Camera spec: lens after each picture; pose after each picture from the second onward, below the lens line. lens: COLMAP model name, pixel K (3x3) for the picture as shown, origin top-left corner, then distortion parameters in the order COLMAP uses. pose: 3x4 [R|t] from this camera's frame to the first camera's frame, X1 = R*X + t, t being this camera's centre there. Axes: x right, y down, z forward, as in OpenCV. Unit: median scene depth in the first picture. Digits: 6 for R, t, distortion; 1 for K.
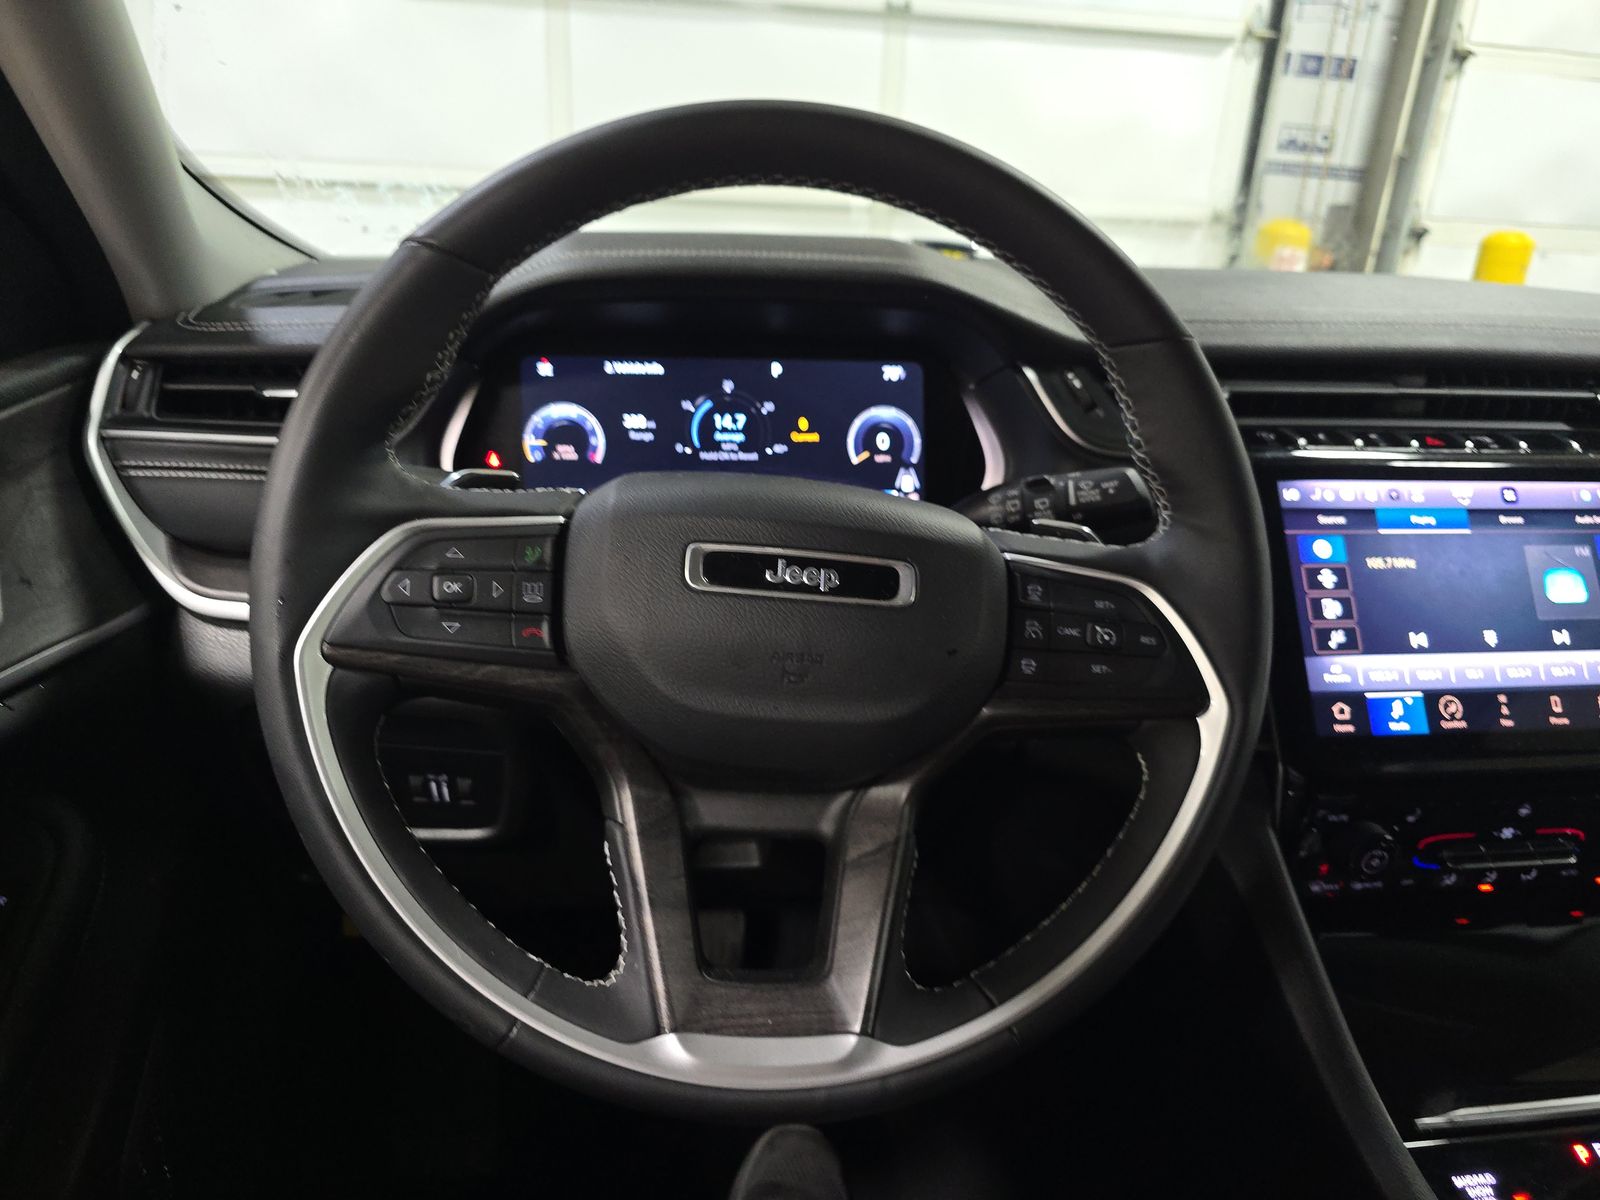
lens RADIAL K [[1139.1, 0, 797.5], [0, 1139.1, 608.2], [0, 0, 1]] dist [0.026716, -0.040373]
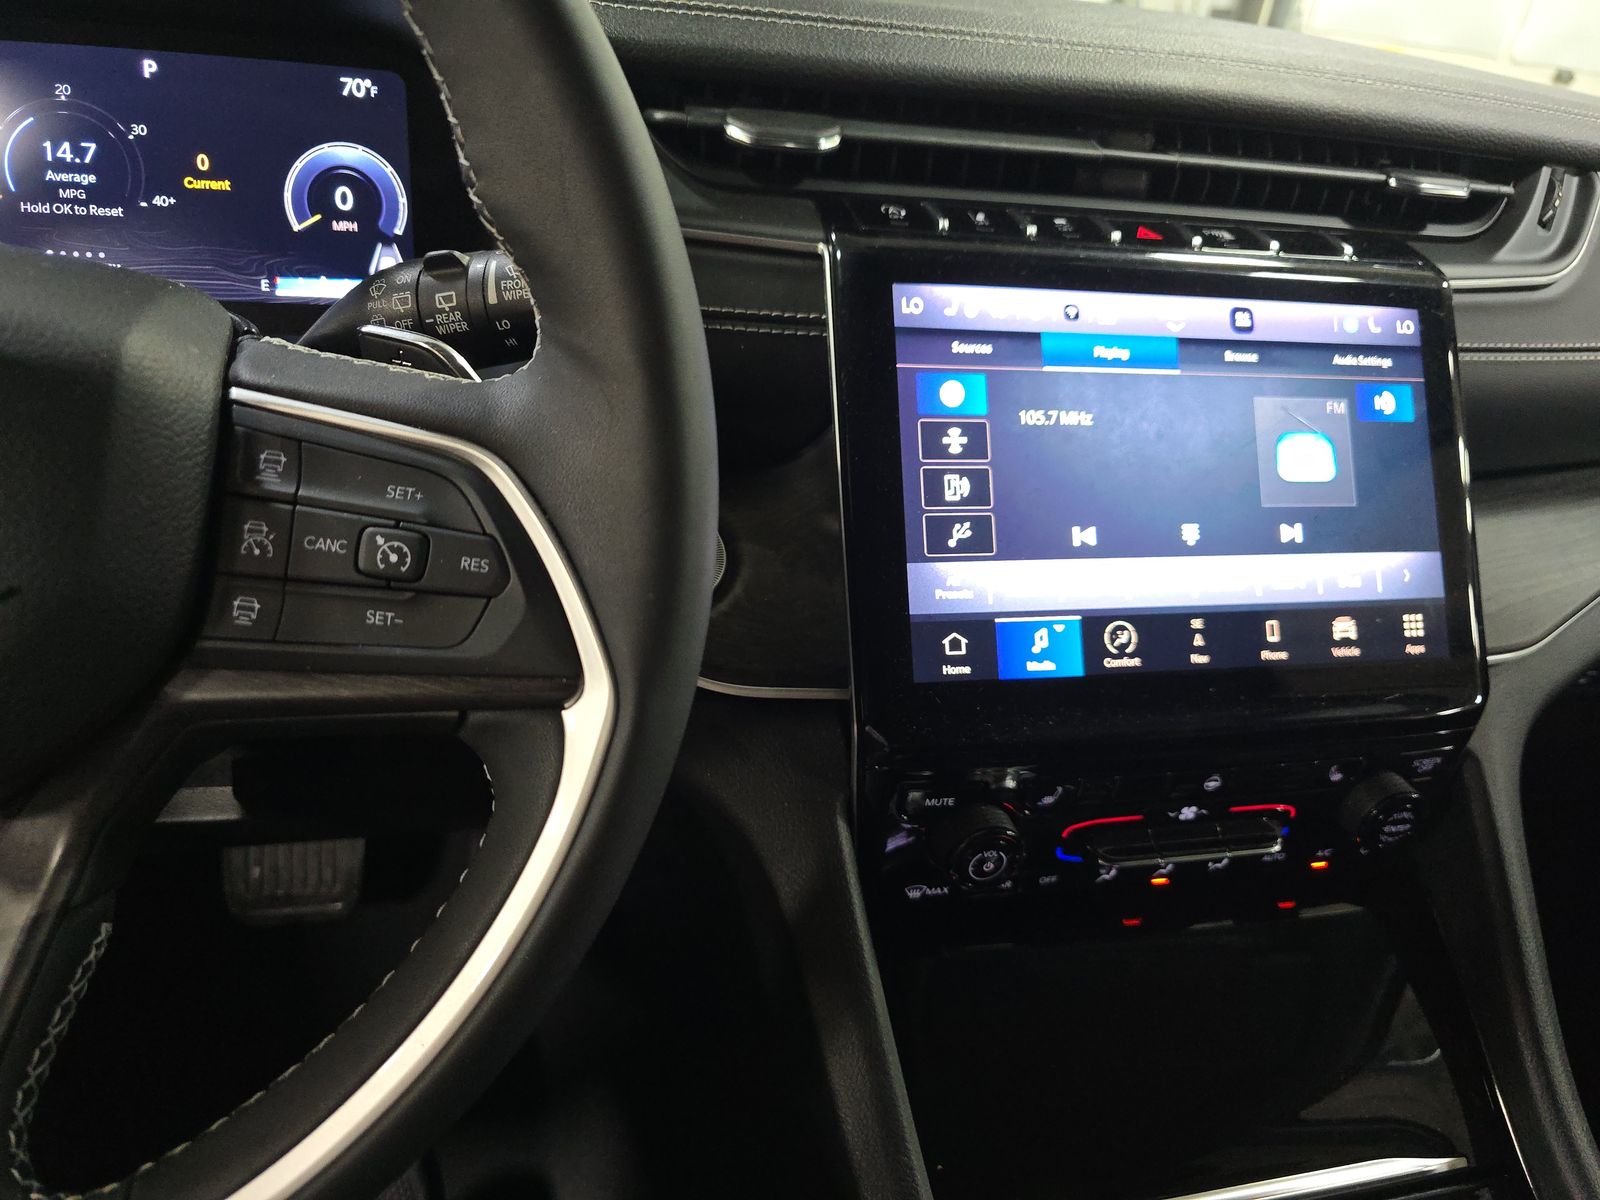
lens RADIAL K [[1139.1, 0, 810.9], [0, 1139.1, 611.0], [0, 0, 1]] dist [0.026716, -0.040373]
pose [[0.993470, 0.008747, 0.113762, 0.297850], [-0.026414, 0.987602, 0.154740, -0.027101], [-0.110998, -0.156734, 0.981384, 0.343236]]
